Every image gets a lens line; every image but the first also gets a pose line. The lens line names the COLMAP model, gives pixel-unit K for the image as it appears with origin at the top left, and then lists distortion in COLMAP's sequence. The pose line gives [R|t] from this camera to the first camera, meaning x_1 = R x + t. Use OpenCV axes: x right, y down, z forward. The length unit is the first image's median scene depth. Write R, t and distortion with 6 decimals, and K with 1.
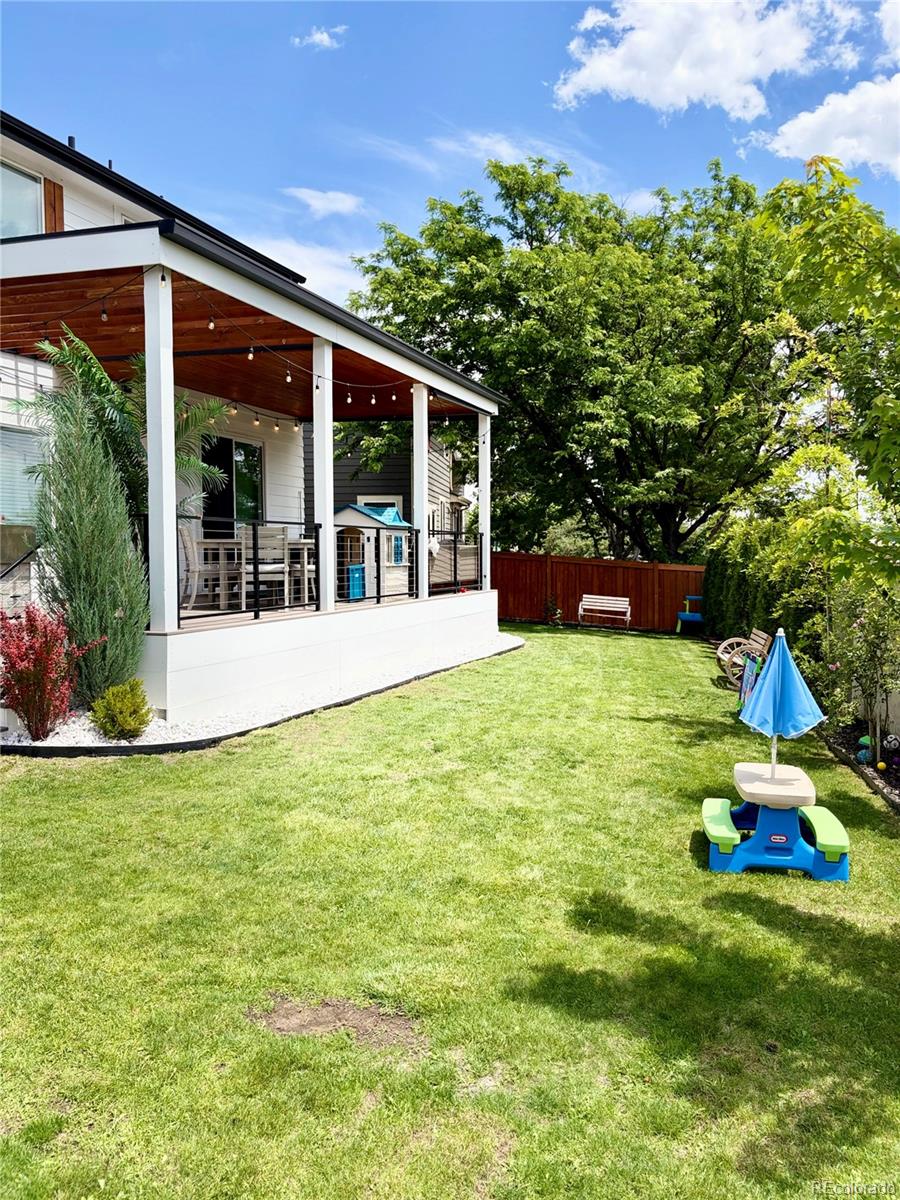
lens RADIAL K [[869.1, 0, 450.0], [0, 869.1, 600.0], [0, 0, 1]] dist [0.024987, -0.001416]
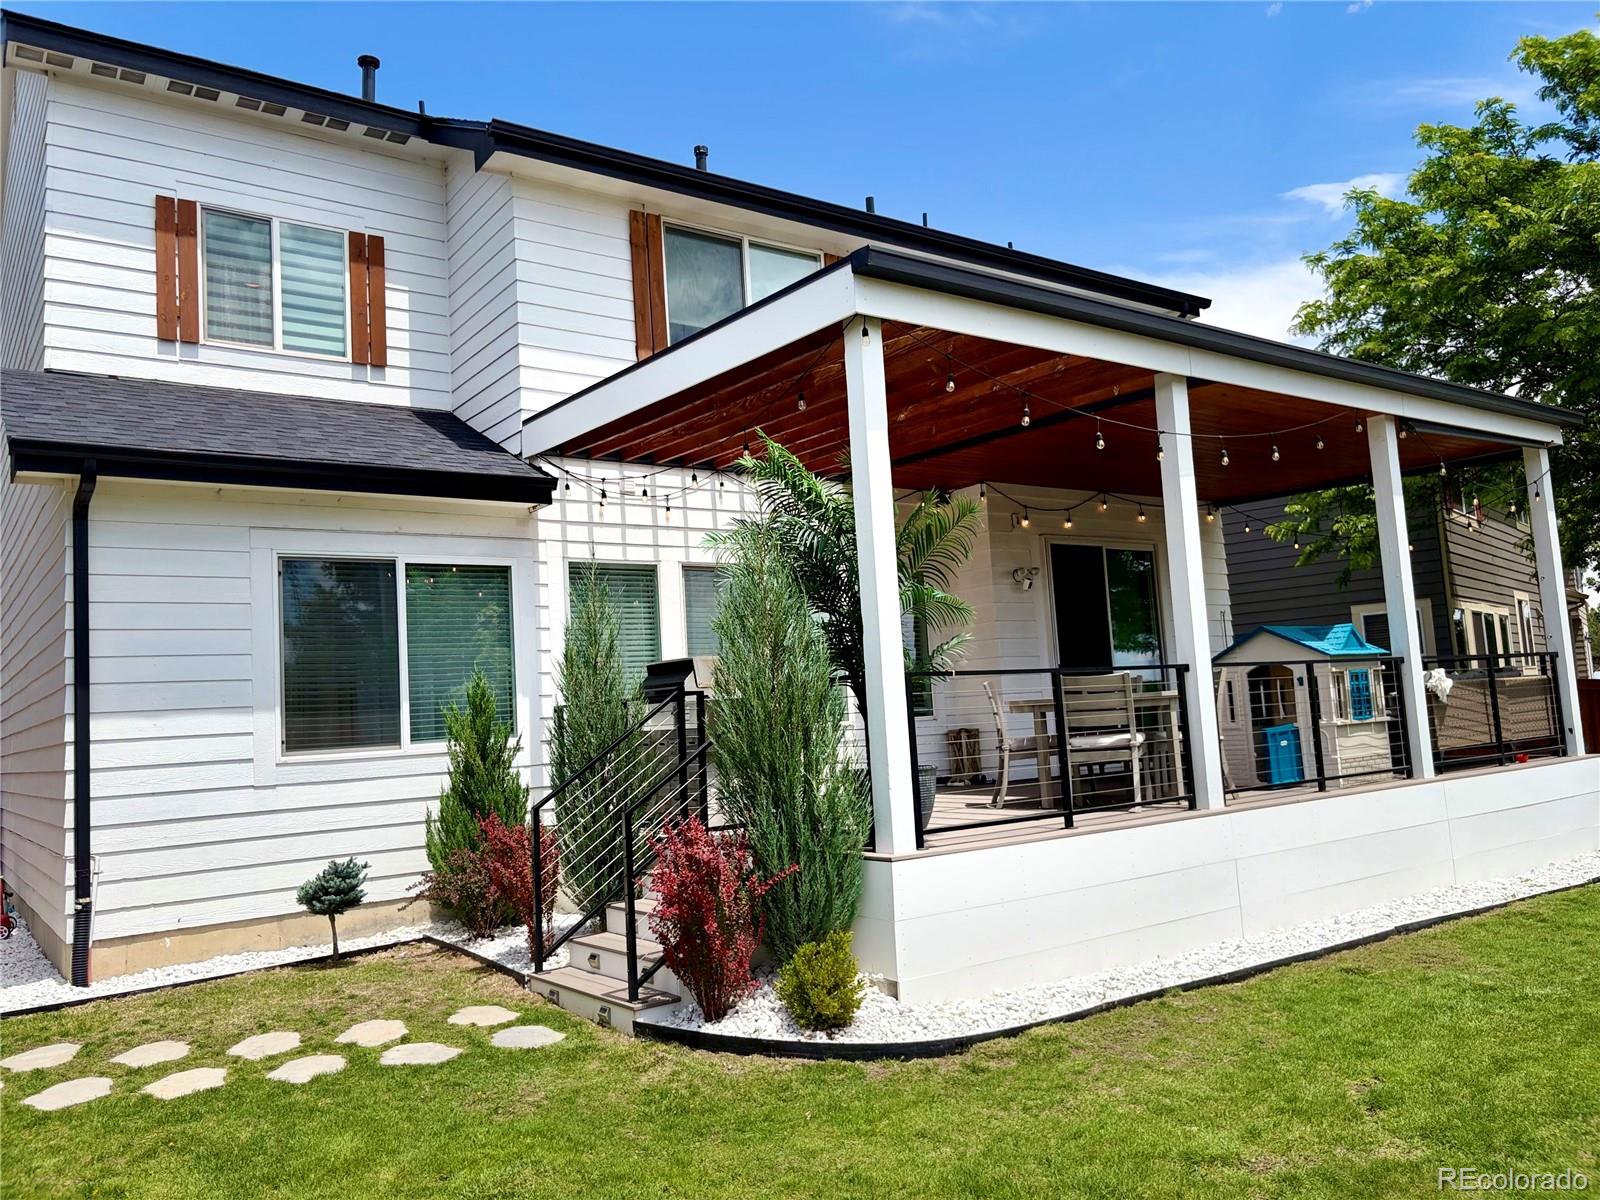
lens RADIAL K [[1195.6, 0, 800.0], [0, 1195.6, 600.0], [0, 0, 1]] dist [0.036971, -0.005706]
pose [[0.842548, -0.103737, -0.528537, 0.062813], [0.028276, 0.988444, -0.148929, -0.012246], [0.537878, 0.110535, 0.835745, 0.122300]]
